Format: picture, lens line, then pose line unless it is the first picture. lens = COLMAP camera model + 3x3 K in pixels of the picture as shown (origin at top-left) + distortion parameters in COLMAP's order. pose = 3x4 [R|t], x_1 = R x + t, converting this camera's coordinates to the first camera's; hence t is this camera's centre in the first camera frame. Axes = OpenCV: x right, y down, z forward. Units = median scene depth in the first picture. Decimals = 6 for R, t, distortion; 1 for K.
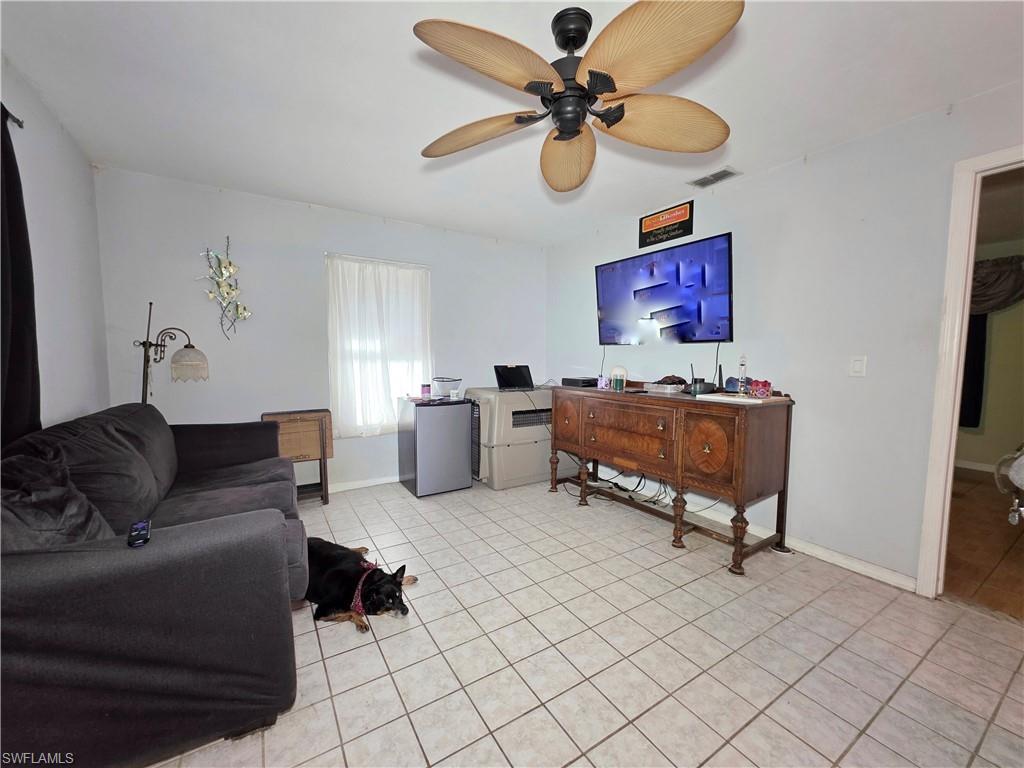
lens RADIAL K [[408.9, 0, 522.2], [0, 408.9, 390.2], [0, 0, 1]] dist [-0.012517, -0.000191]
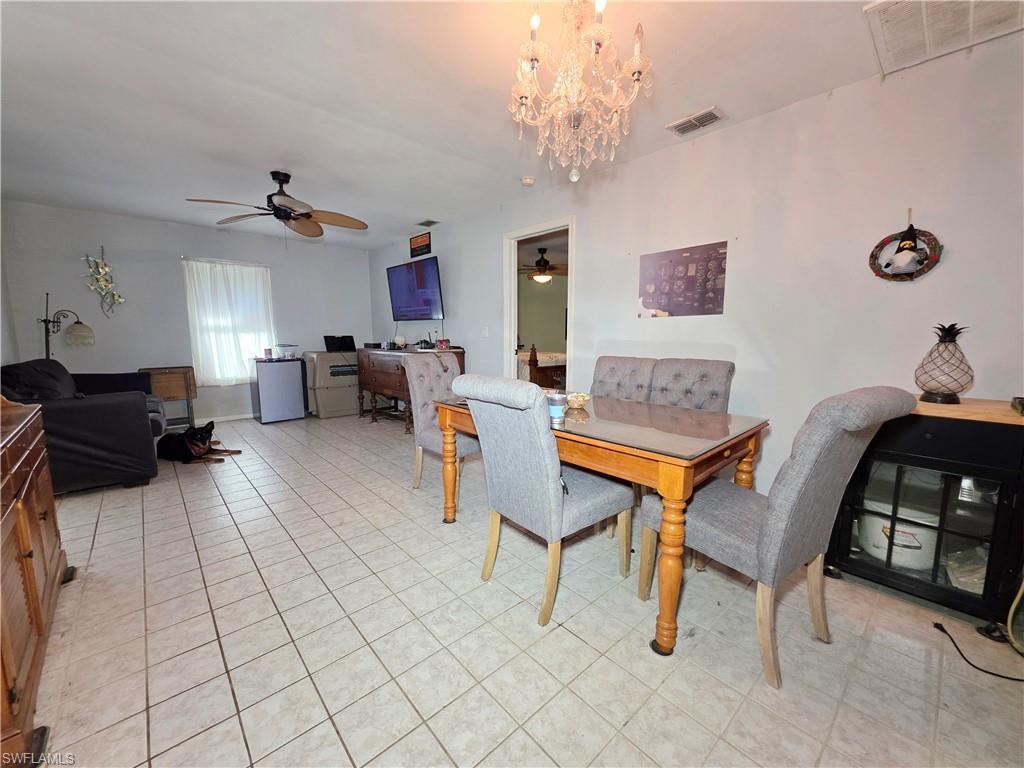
lens RADIAL K [[407.3, 0, 512.0], [0, 407.3, 384.0], [0, 0, 1]] dist [0.007468, -0.001965]
pose [[0.985639, -0.029261, 0.166313, 0.387274], [0.021824, 0.998686, 0.046369, 0.064973], [-0.167451, -0.042073, 0.984982, -0.597579]]
